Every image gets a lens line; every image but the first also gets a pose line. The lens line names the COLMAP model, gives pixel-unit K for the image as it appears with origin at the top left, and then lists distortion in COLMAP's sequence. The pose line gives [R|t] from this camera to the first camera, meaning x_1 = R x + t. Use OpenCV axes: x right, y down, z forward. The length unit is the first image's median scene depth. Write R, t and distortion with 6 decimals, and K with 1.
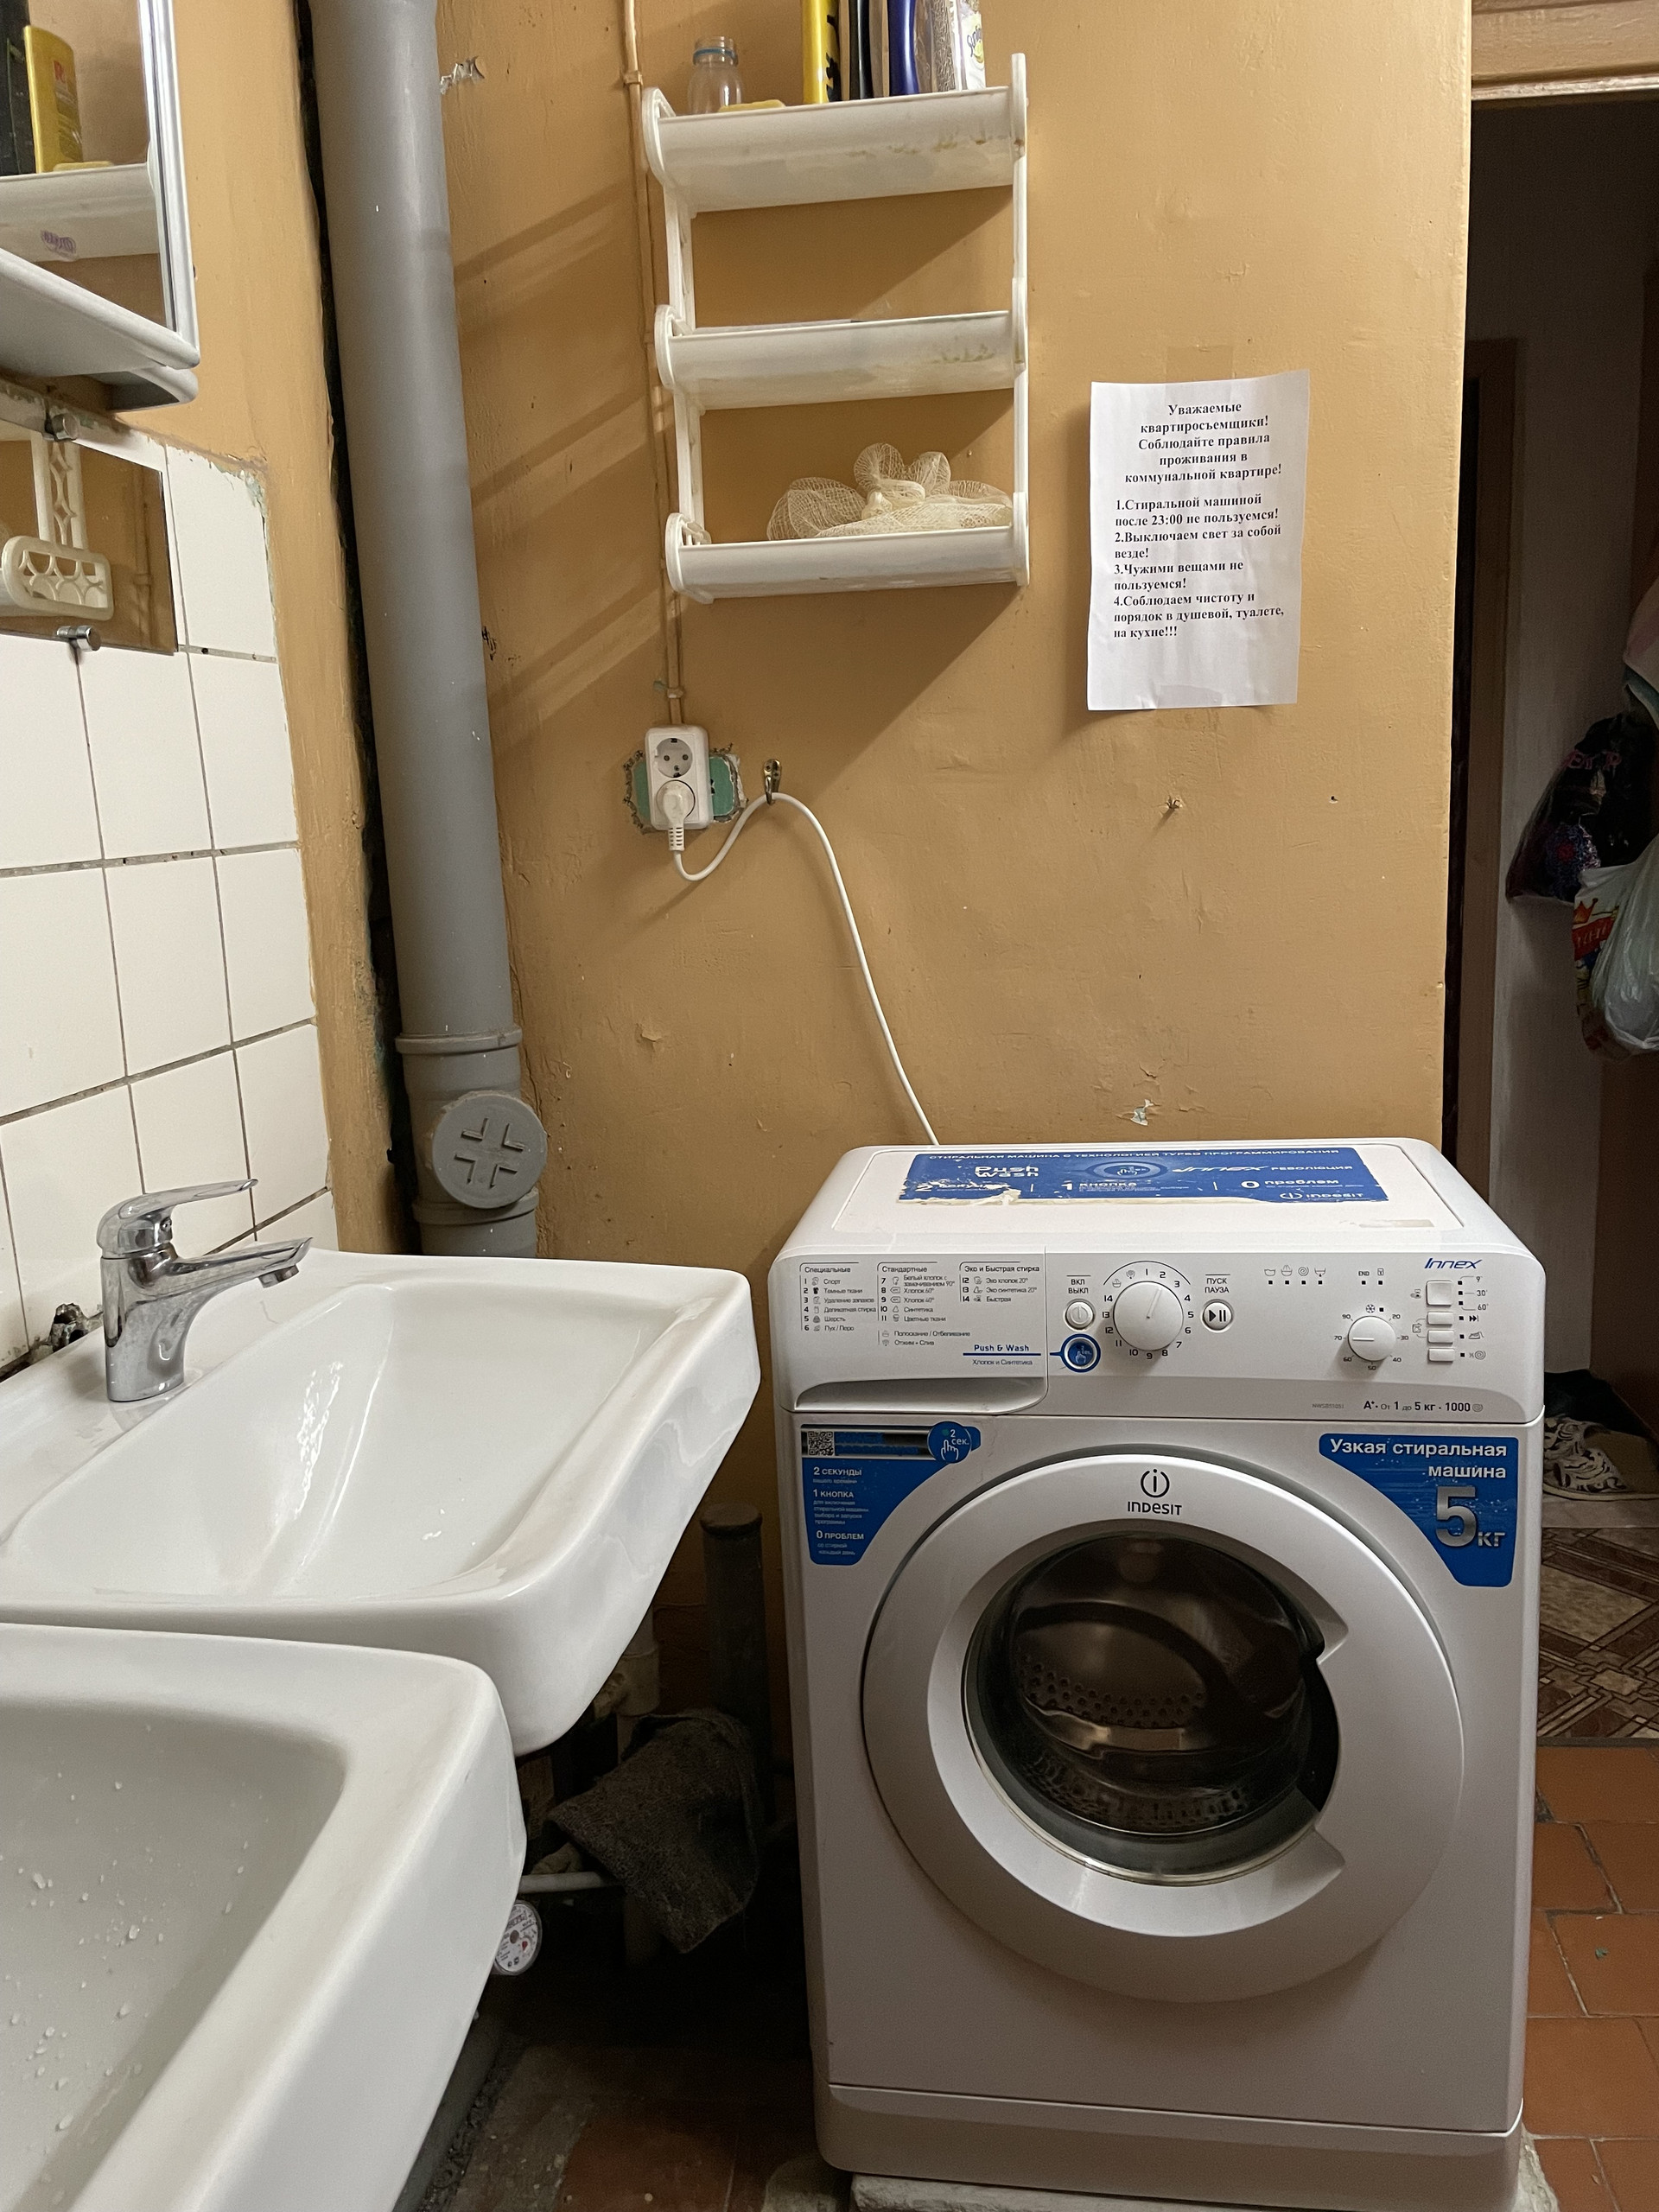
lens RADIAL K [[1690.1, 0, 829.5], [0, 1690.1, 1106.0], [0, 0, 1]] dist [0.078898, -0.102397]
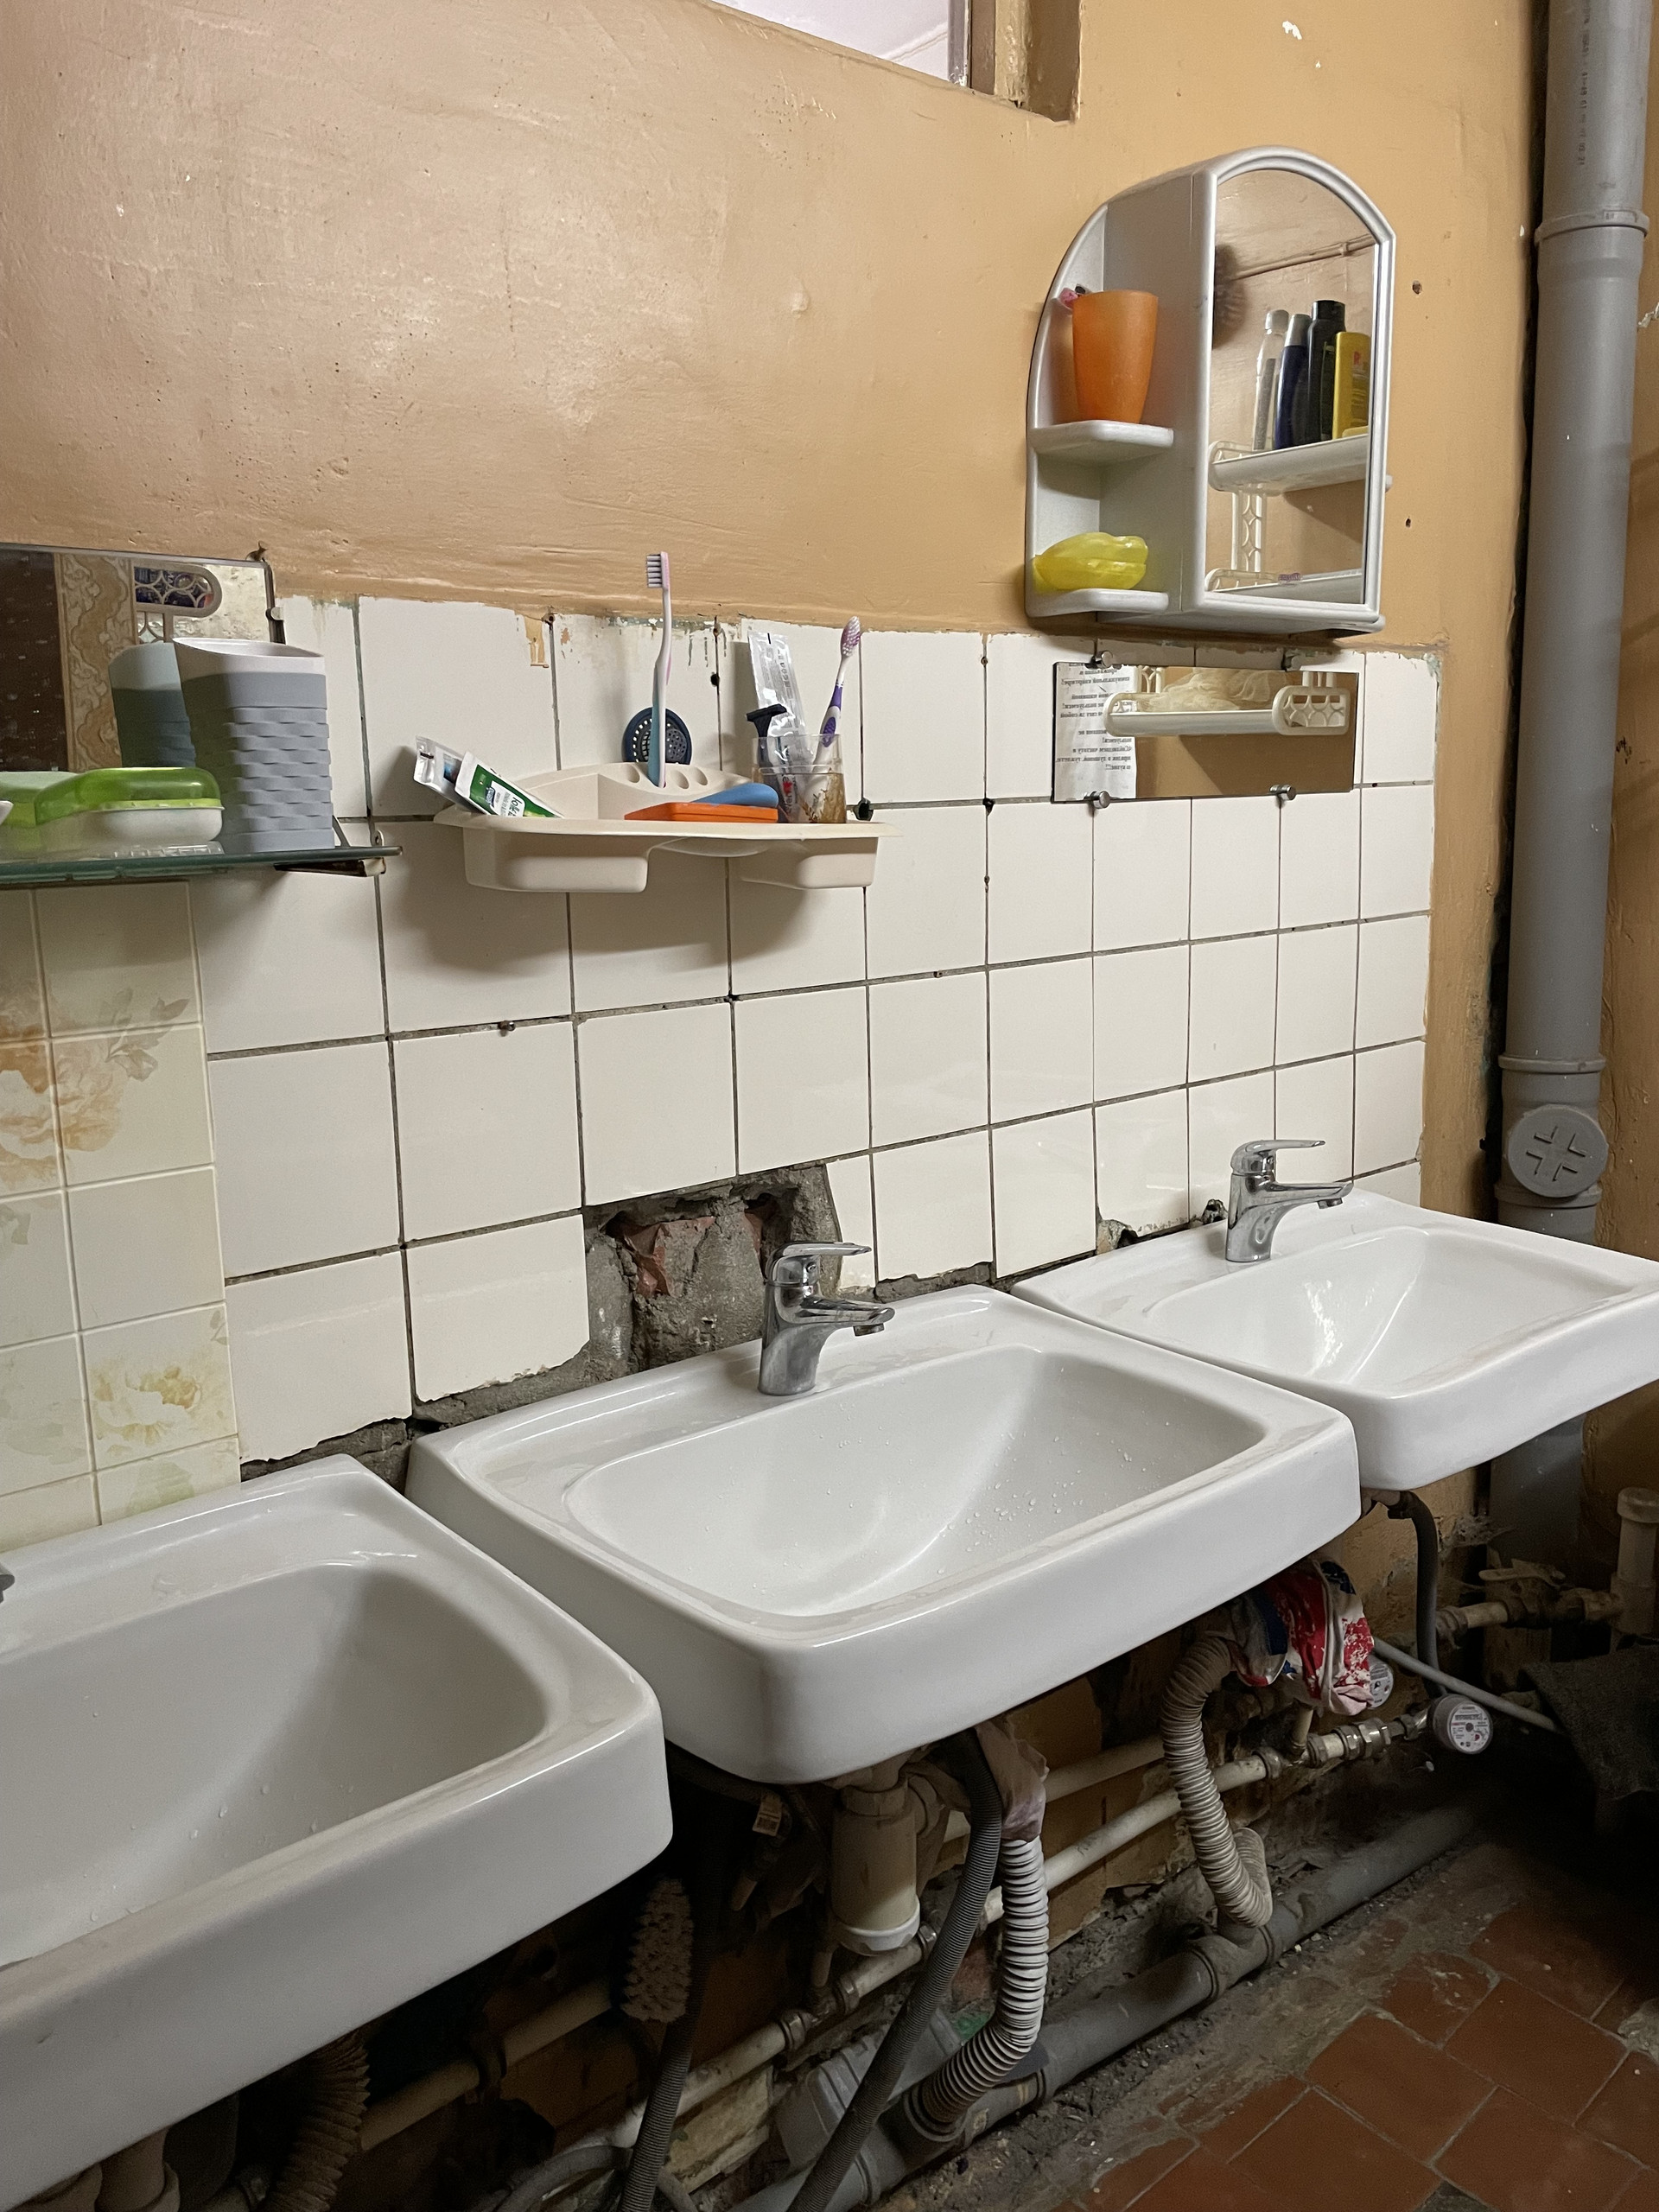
lens RADIAL K [[1690.1, 0, 829.5], [0, 1690.1, 1106.0], [0, 0, 1]] dist [0.078898, -0.102397]
pose [[0.743208, 0.137668, -0.654744, 0.288869], [-0.126449, 0.989868, 0.064598, -0.027372], [0.657003, 0.034782, 0.753085, -0.411157]]
